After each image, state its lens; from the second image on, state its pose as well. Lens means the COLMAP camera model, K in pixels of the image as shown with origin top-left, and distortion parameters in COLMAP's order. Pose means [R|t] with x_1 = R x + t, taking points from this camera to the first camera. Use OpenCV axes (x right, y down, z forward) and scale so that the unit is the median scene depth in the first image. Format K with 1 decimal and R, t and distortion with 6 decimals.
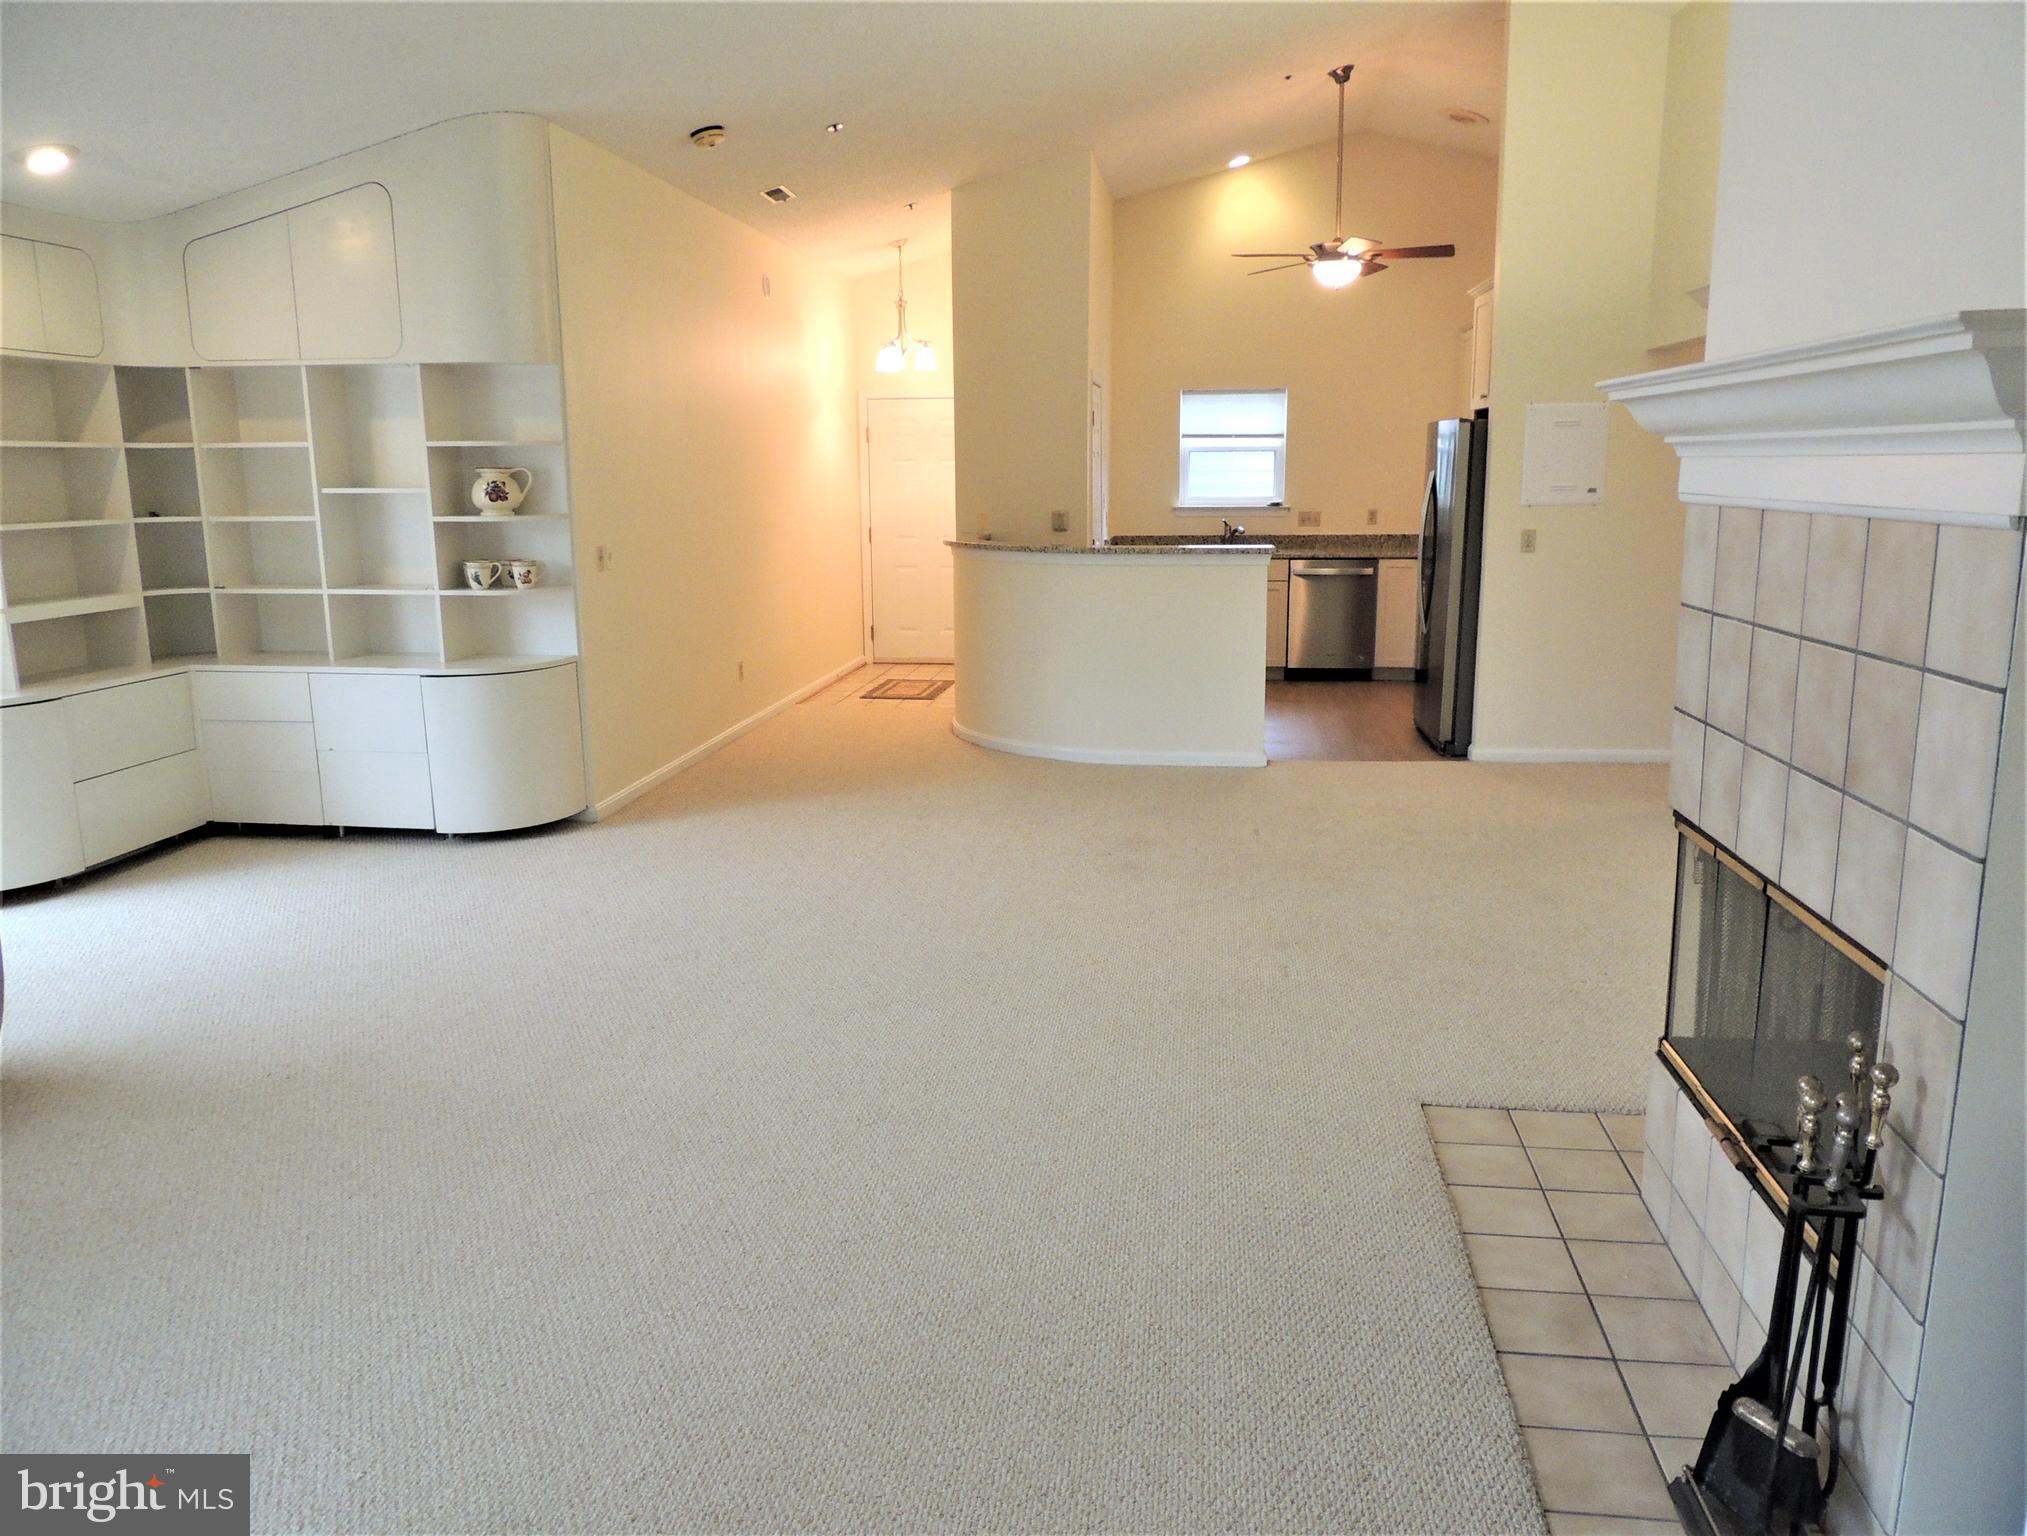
lens RADIAL K [[1445.7, 0, 1017.6], [0, 1445.7, 765.0], [0, 0, 1]] dist [-0.003683, -0.013278]
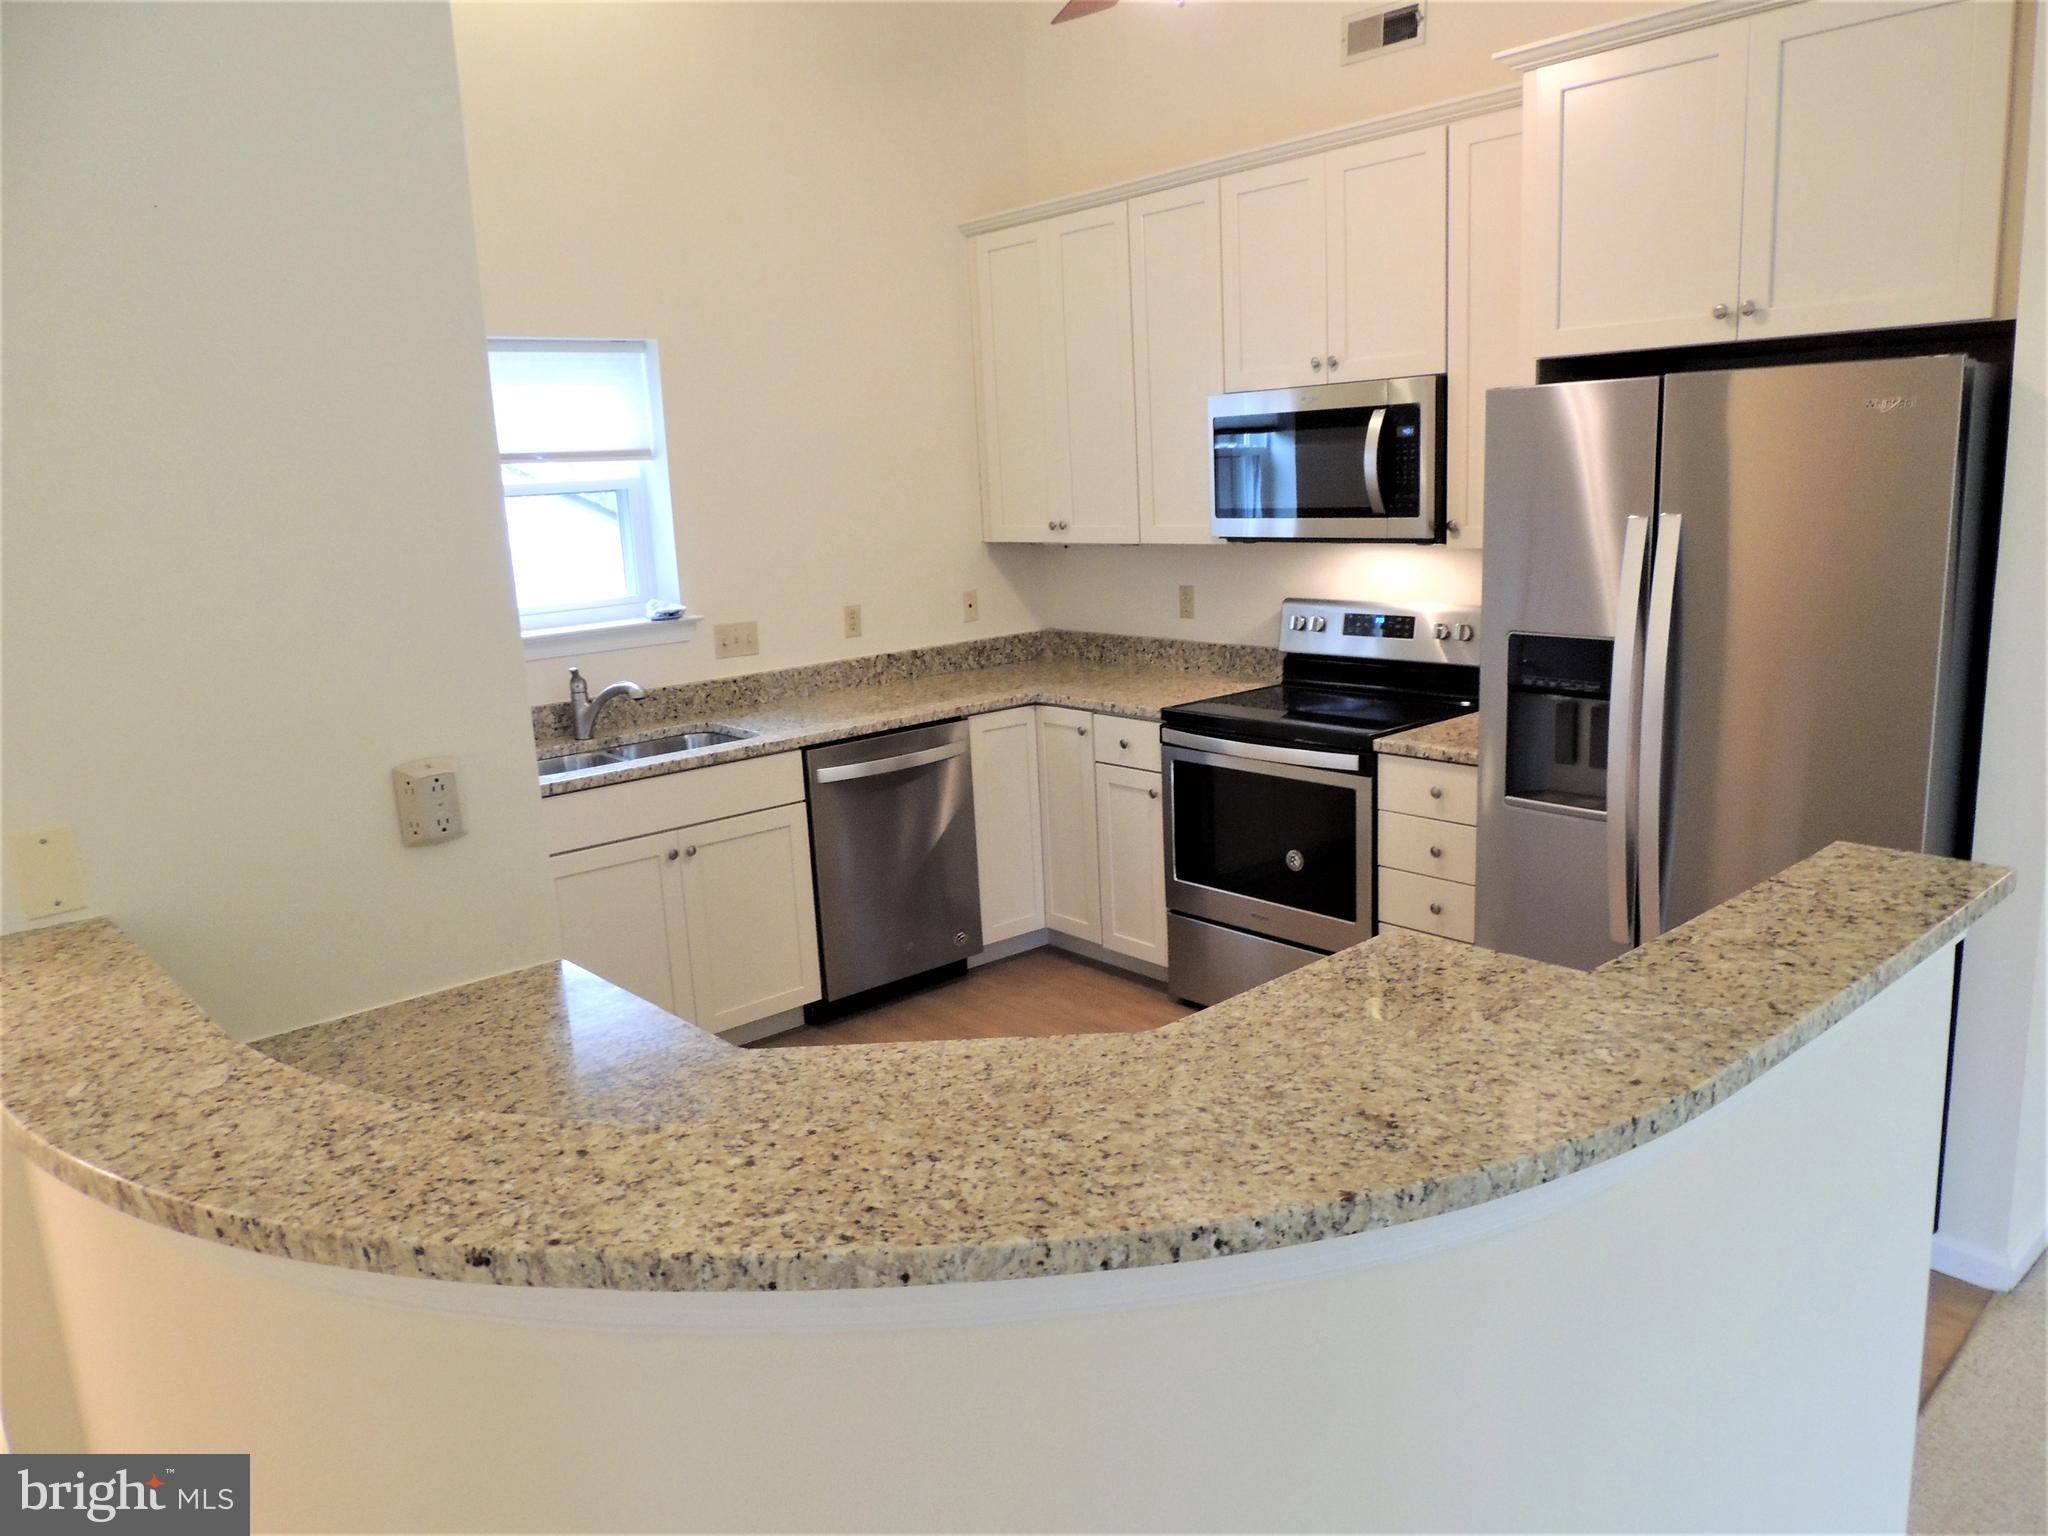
lens RADIAL K [[1473.1, 0, 1028.9], [0, 1473.1, 760.8], [0, 0, 1]] dist [-0.010441, 0.000964]
pose [[0.670808, -0.172620, 0.721262, -0.119807], [0.194549, 0.979434, 0.053469, -0.254351], [-0.715658, 0.104453, 0.690596, 1.139628]]
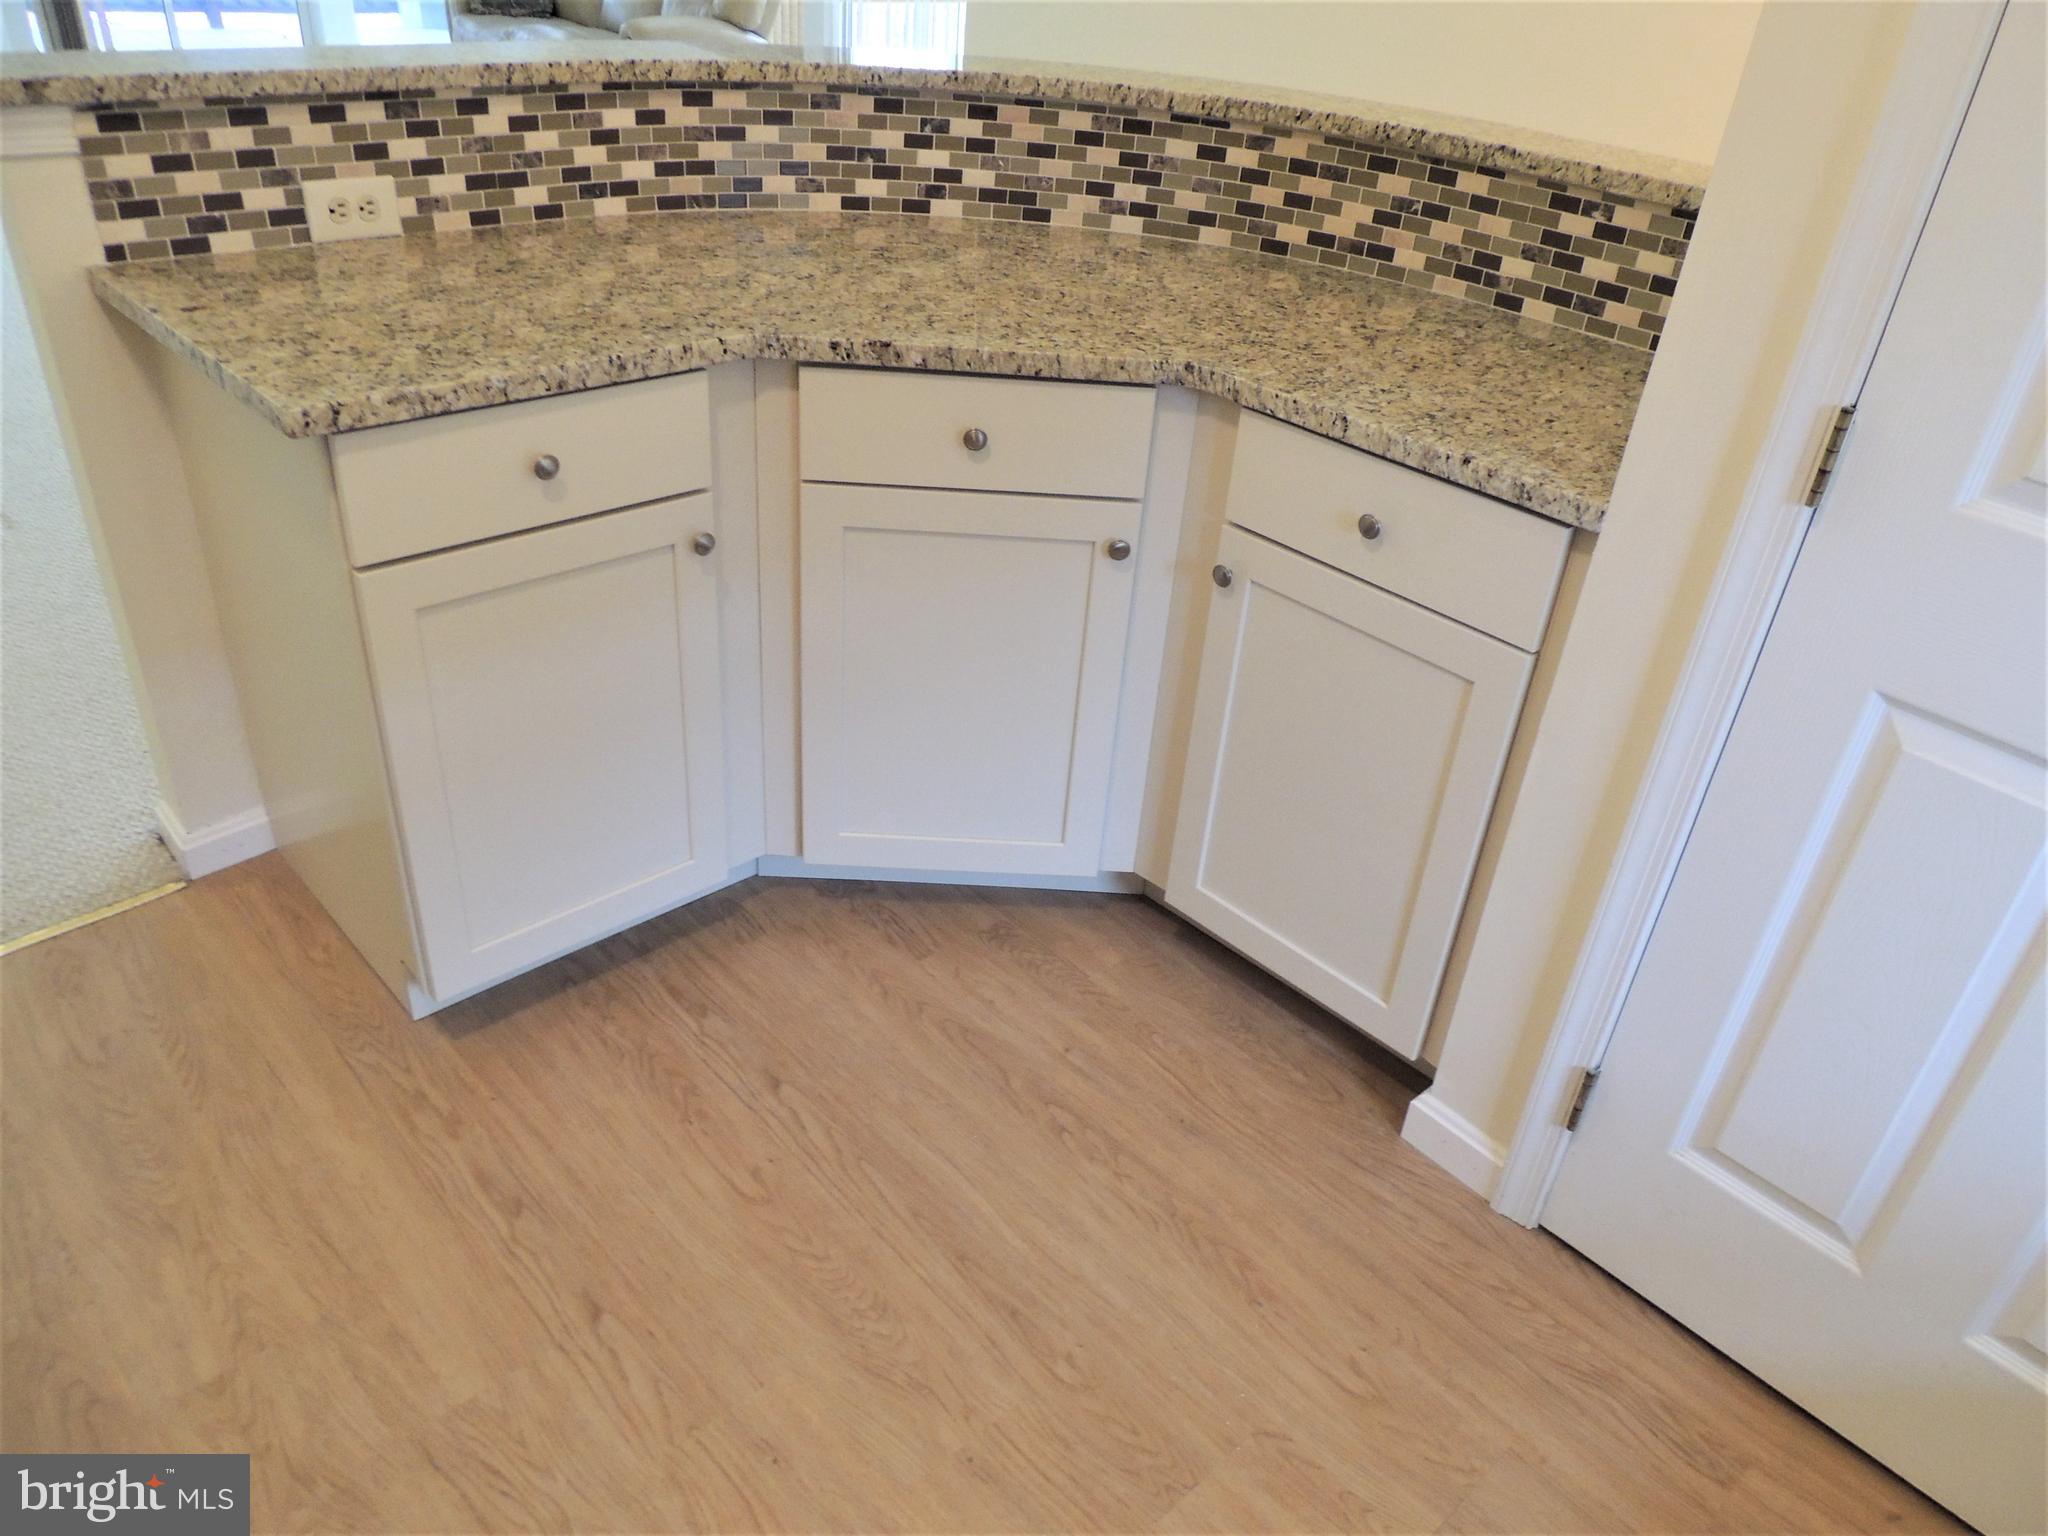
lens RADIAL K [[1473.1, 0, 1027.6], [0, 1473.1, 755.0], [0, 0, 1]] dist [-0.010441, 0.000964]
pose [[-0.644468, 0.371927, -0.668080, 0.323106], [-0.220868, 0.745934, 0.628331, -0.310153], [0.732037, 0.552497, -0.398583, 1.563275]]
